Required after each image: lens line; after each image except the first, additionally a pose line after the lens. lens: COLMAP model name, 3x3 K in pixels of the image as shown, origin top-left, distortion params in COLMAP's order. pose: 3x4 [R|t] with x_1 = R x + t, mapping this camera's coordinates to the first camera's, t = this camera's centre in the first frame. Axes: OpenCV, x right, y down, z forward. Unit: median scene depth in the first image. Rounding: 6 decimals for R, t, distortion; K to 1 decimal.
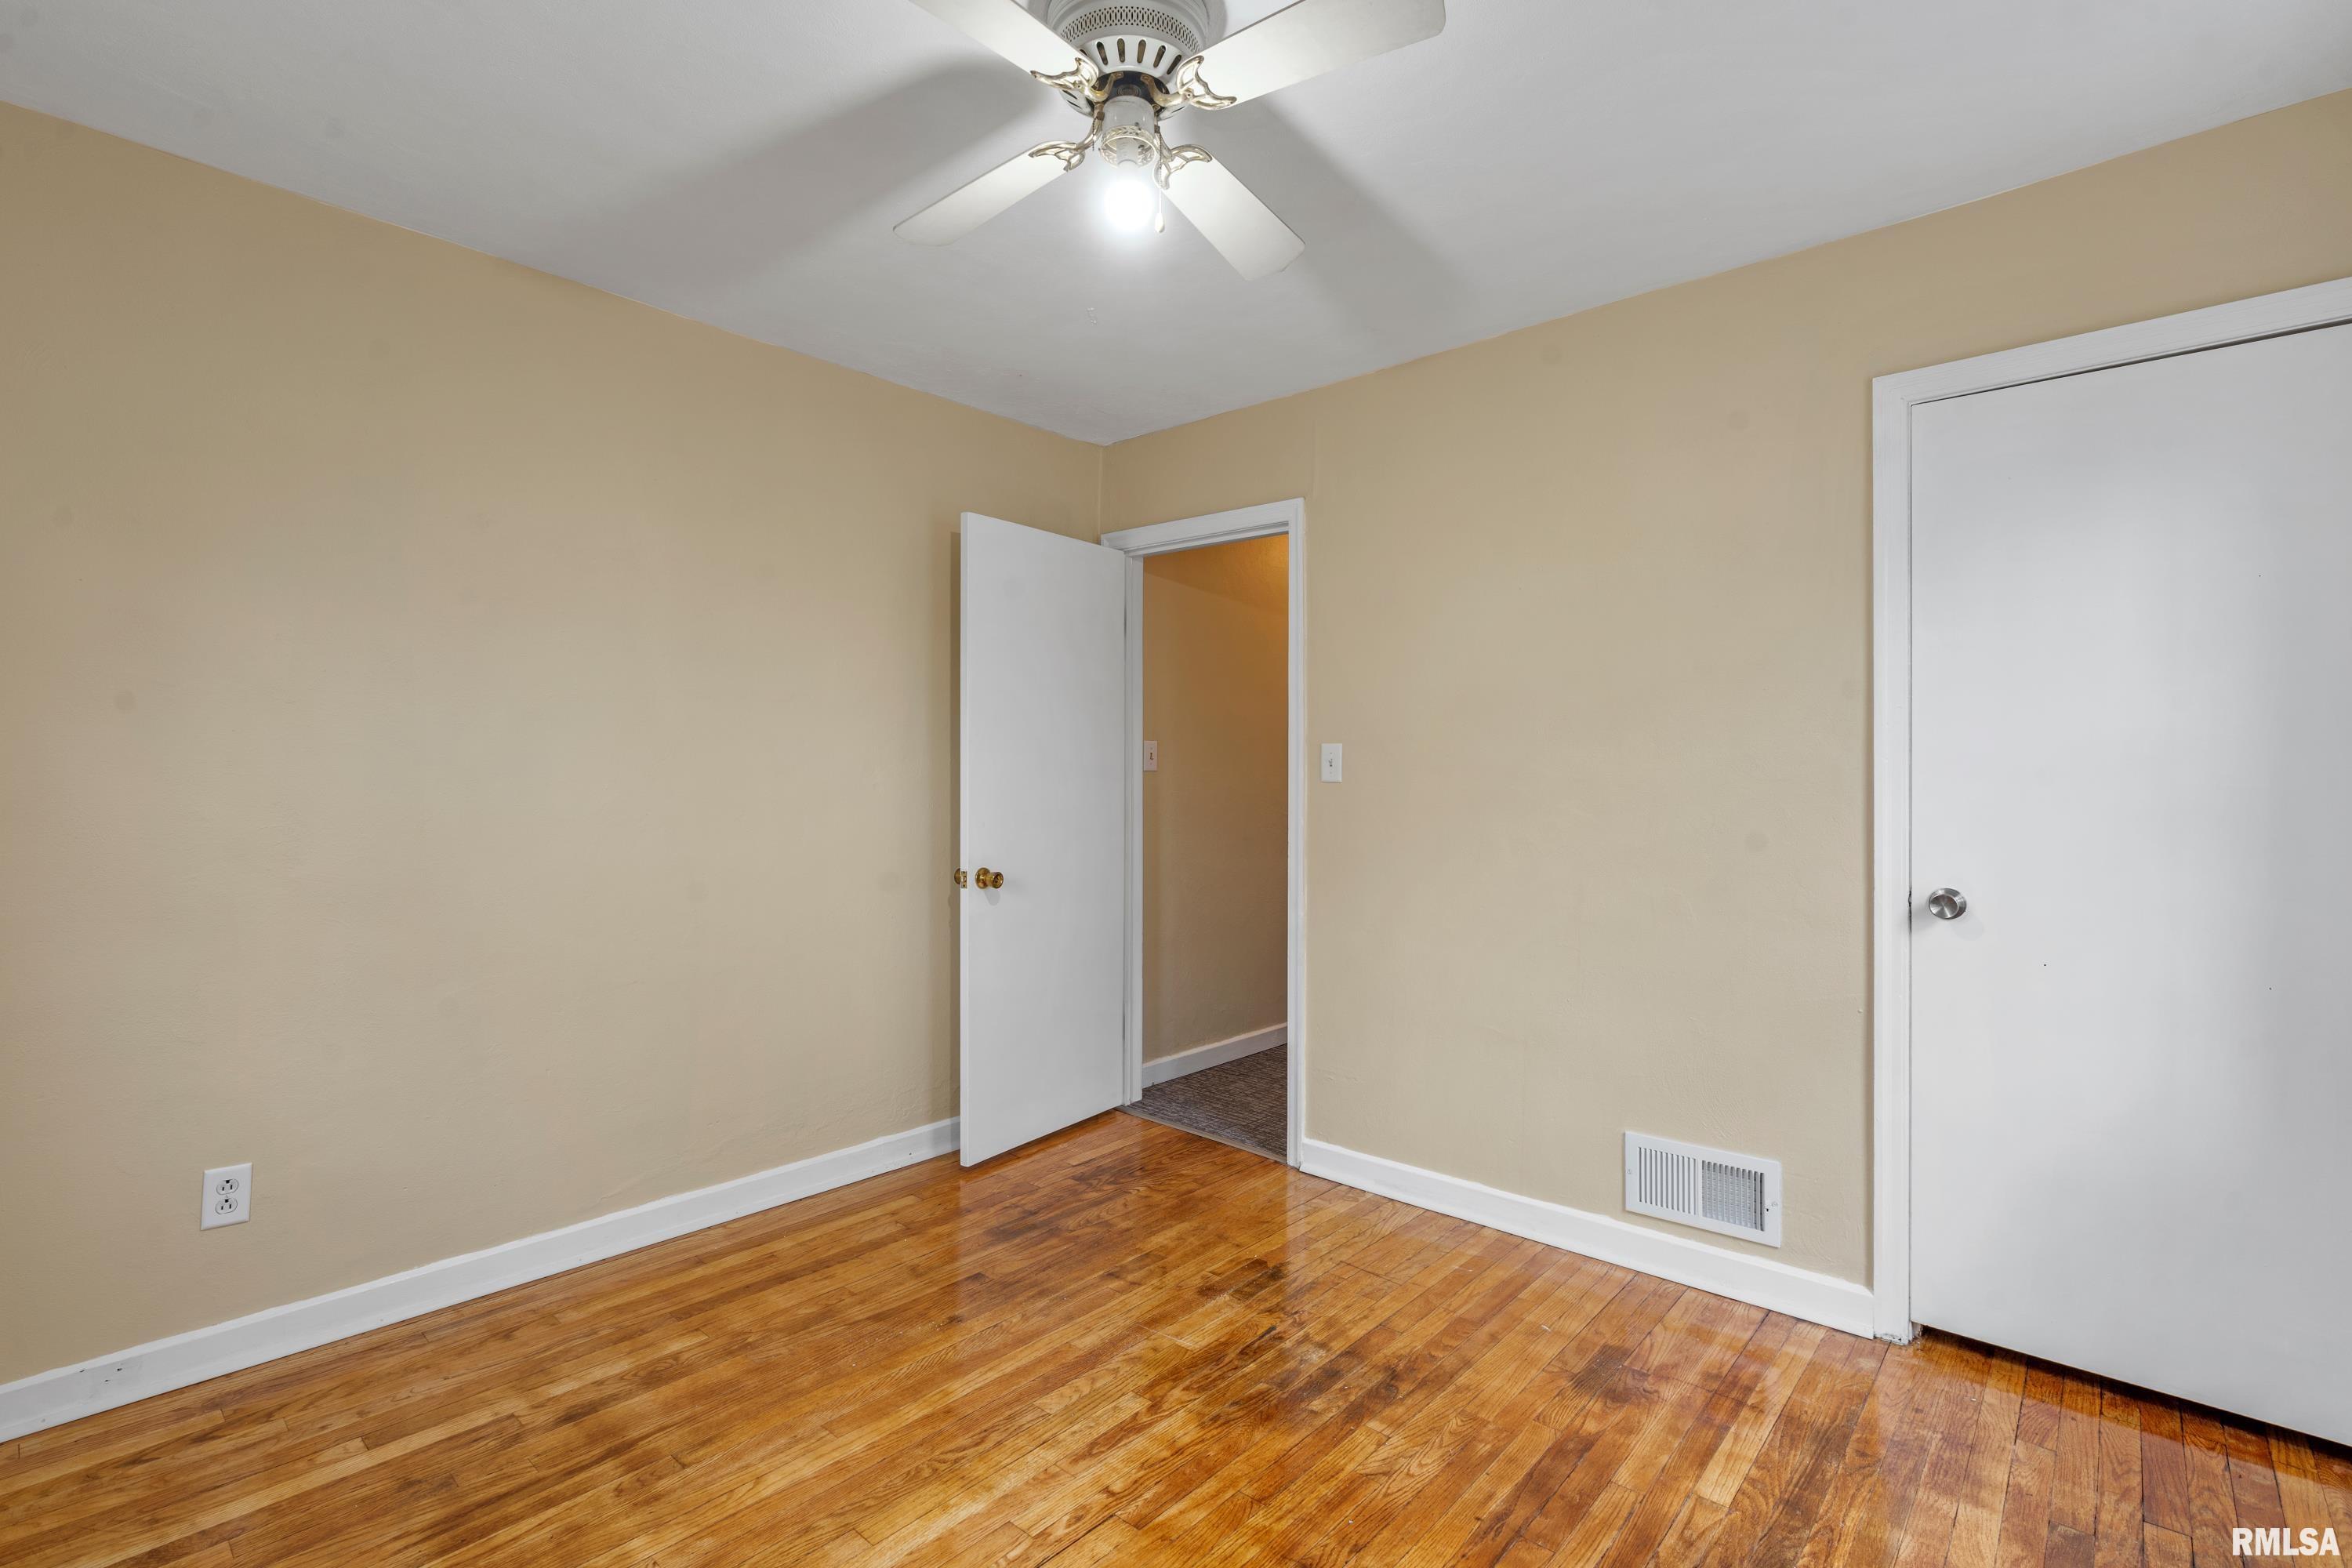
lens RADIAL K [[1074.3, 0, 1185.2], [0, 1074.3, 776.0], [0, 0, 1]] dist [-0.007345, 0.001963]
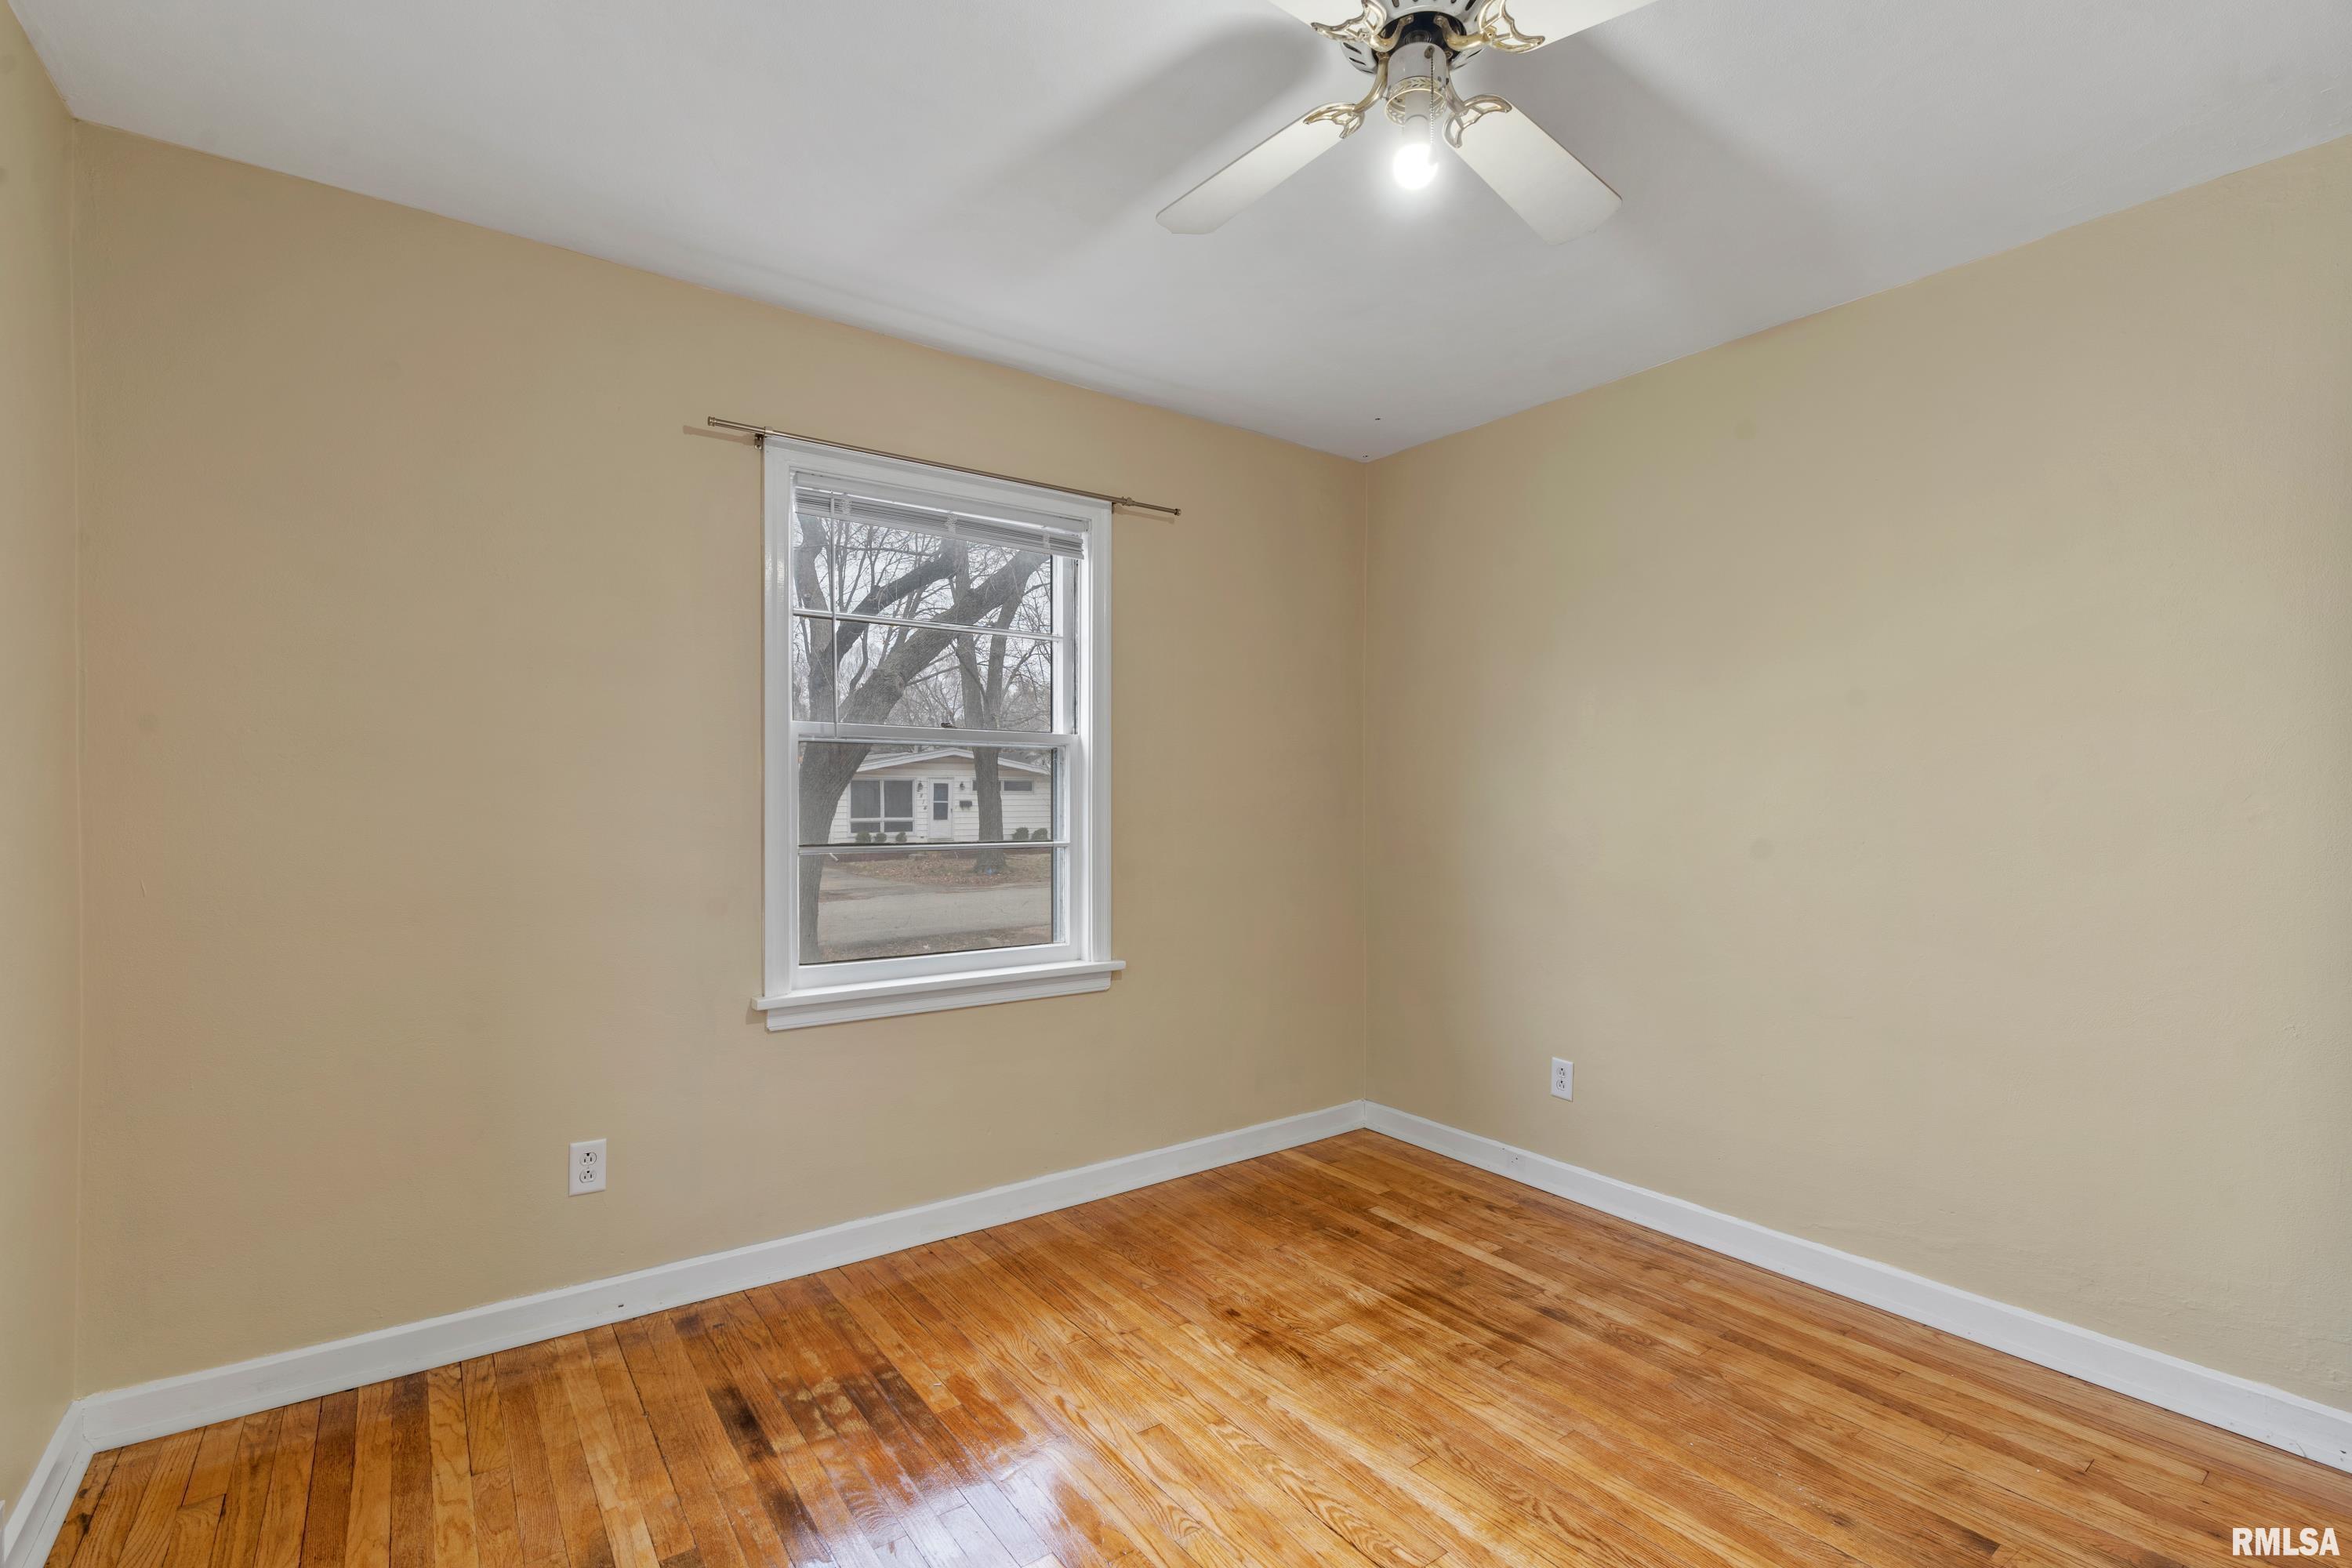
lens RADIAL K [[1074.3, 0, 1174.8], [0, 1074.3, 790.9], [0, 0, 1]] dist [-0.007345, 0.001963]
pose [[-0.203952, -0.005868, -0.978963, 0.766205], [-0.006996, 0.999965, -0.004536, -0.002939], [0.978956, 0.005924, -0.203986, 0.843247]]
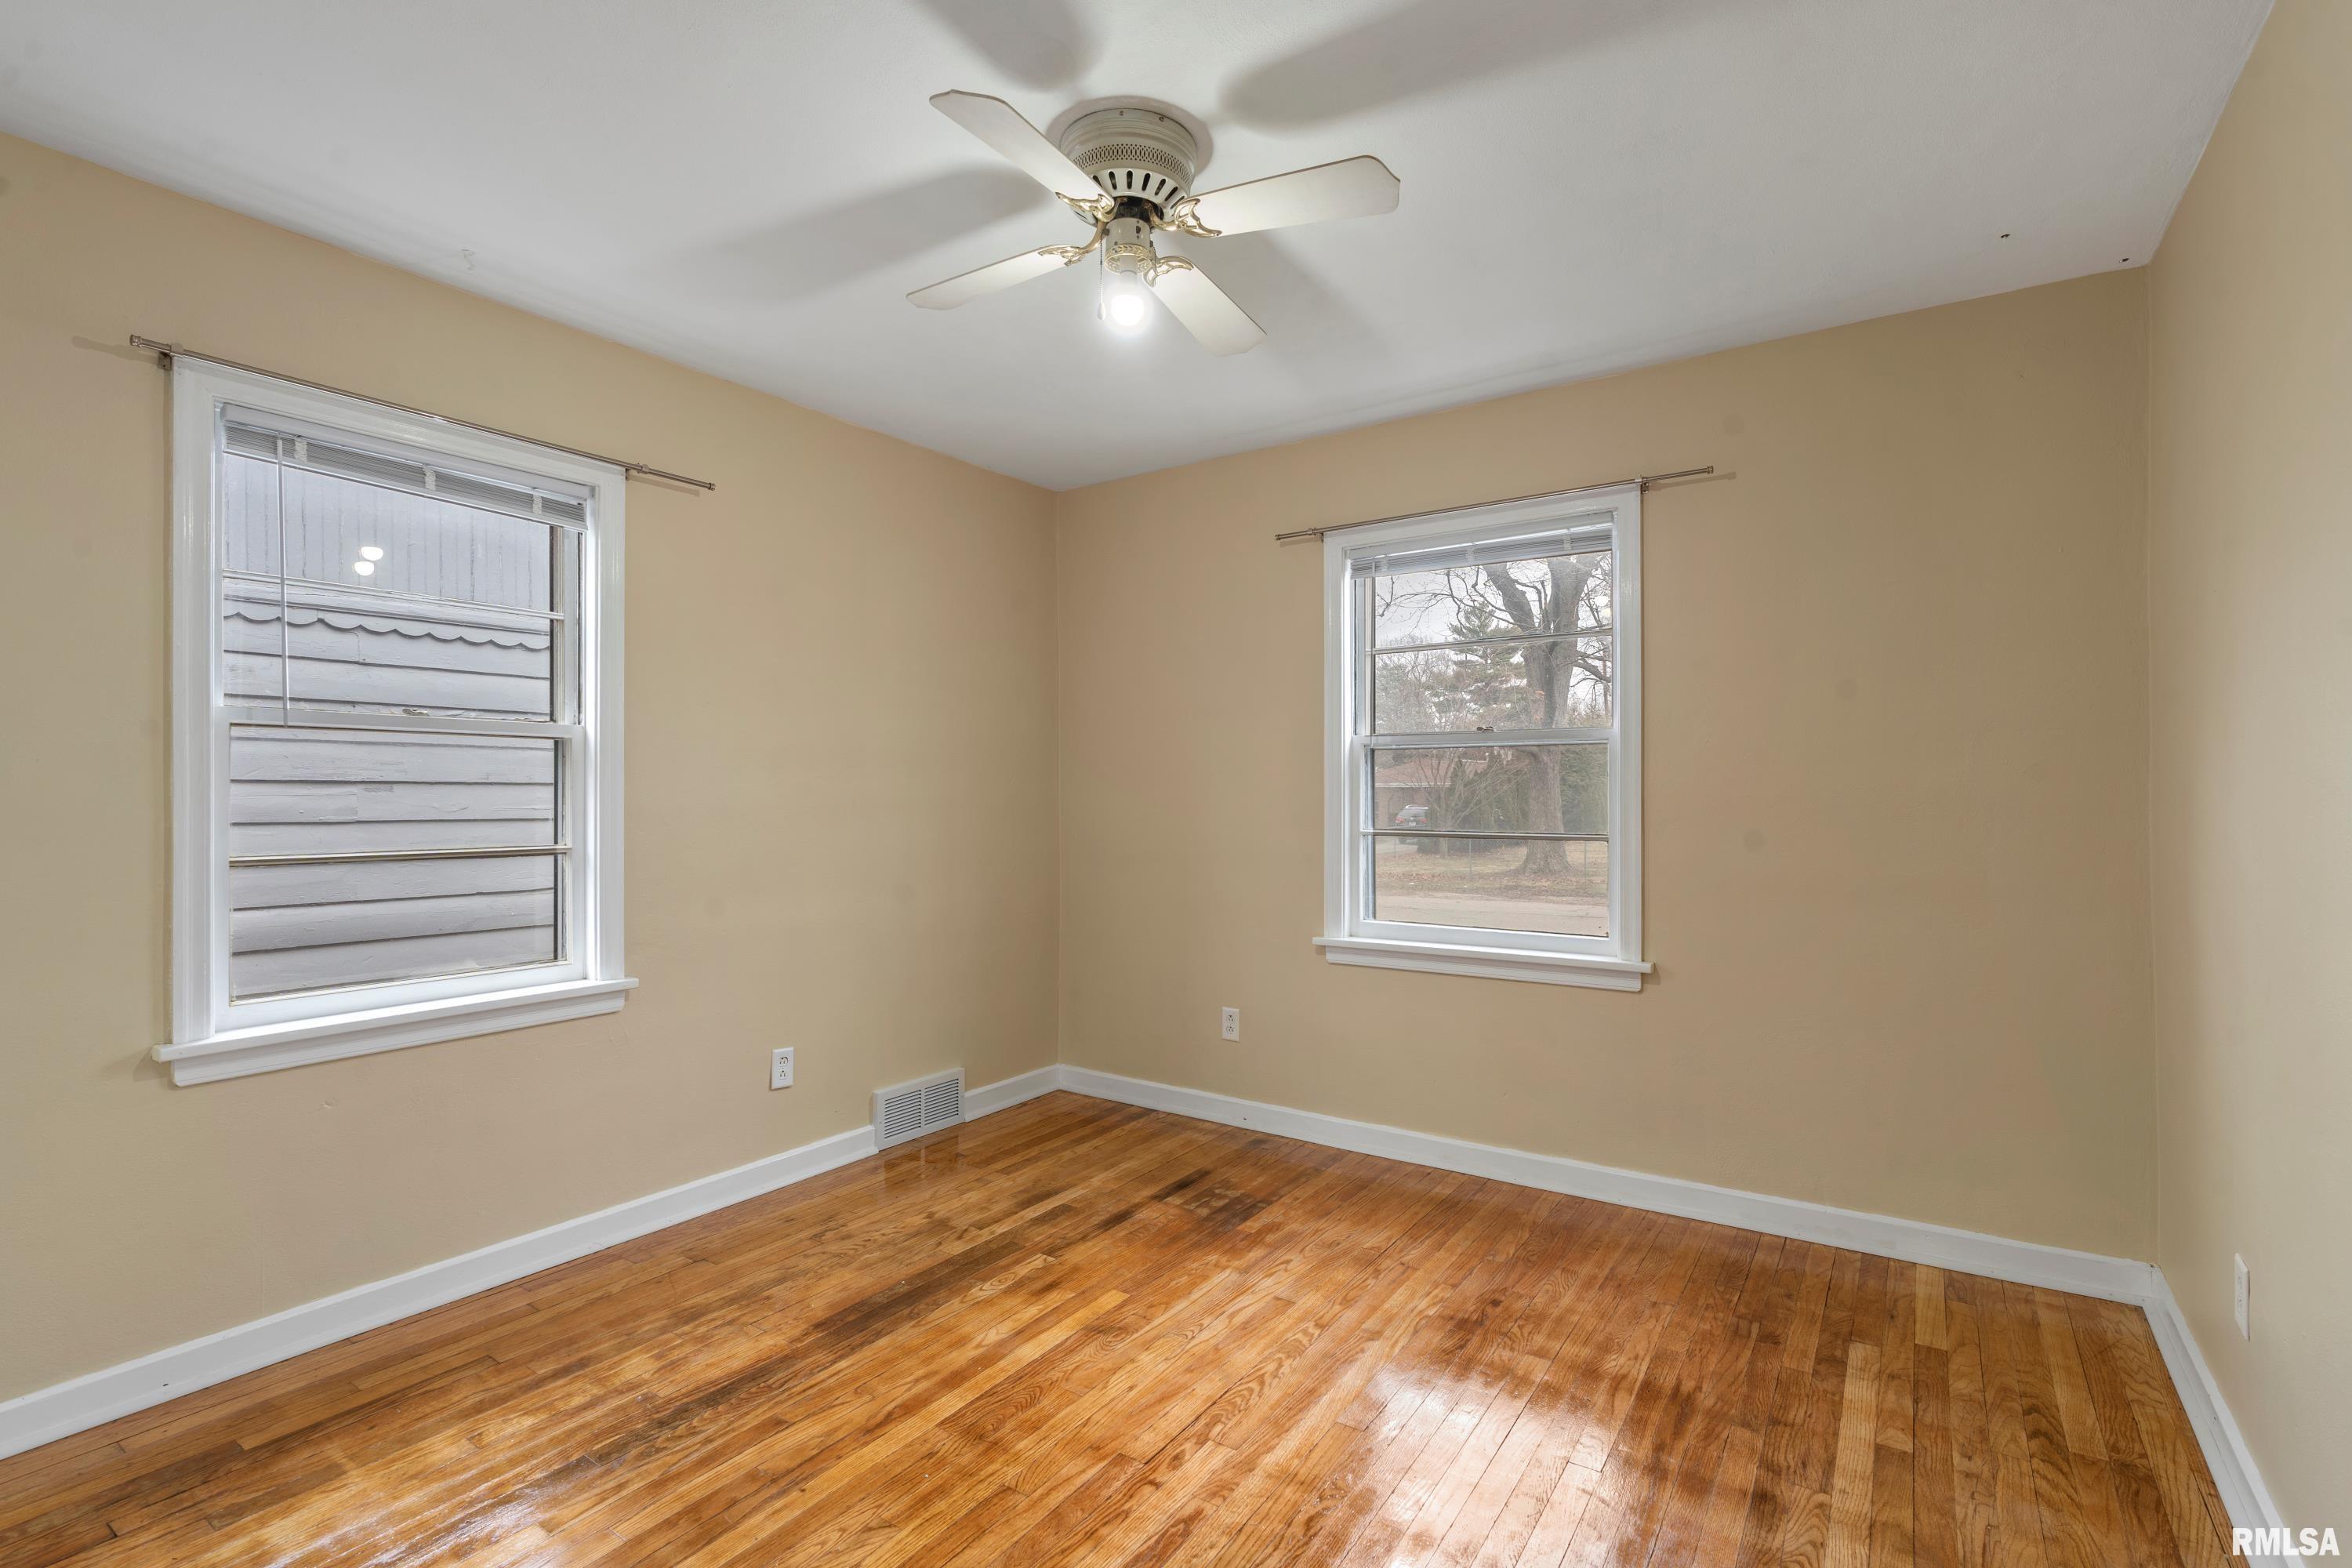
lens RADIAL K [[1074.3, 0, 1193.0], [0, 1074.3, 779.0], [0, 0, 1]] dist [-0.007345, 0.001963]
pose [[-0.991028, -0.001203, -0.133653, 0.028878], [0.000186, 0.999946, -0.010379, -0.001616], [0.133658, -0.010310, -0.990974, 1.884770]]
